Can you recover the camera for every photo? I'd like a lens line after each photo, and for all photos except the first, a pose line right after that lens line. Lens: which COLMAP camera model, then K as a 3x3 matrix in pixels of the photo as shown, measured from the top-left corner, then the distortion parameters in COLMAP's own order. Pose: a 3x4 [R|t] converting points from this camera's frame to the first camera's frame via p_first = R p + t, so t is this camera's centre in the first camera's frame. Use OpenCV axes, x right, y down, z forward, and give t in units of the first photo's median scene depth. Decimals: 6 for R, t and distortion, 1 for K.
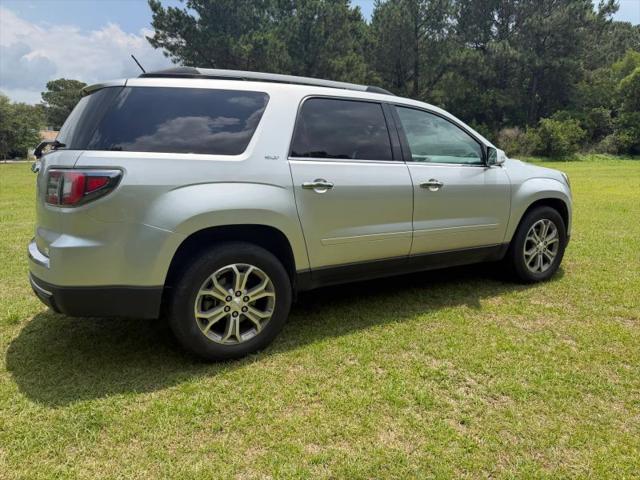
lens RADIAL K [[475.0, 0, 319.7], [0, 475.0, 232.2], [0, 0, 1]] dist [0.021407, -0.032977]
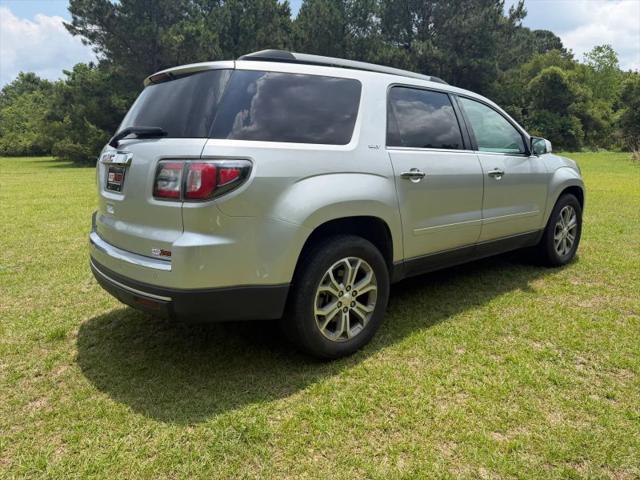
lens RADIAL K [[475.0, 0, 322.0], [0, 475.0, 229.2], [0, 0, 1]] dist [0.021407, -0.032977]
pose [[0.983801, -0.034038, 0.176005, -0.313626], [0.033605, 0.999420, 0.005442, 0.002053], [-0.176088, 0.000561, 0.984374, 0.049781]]
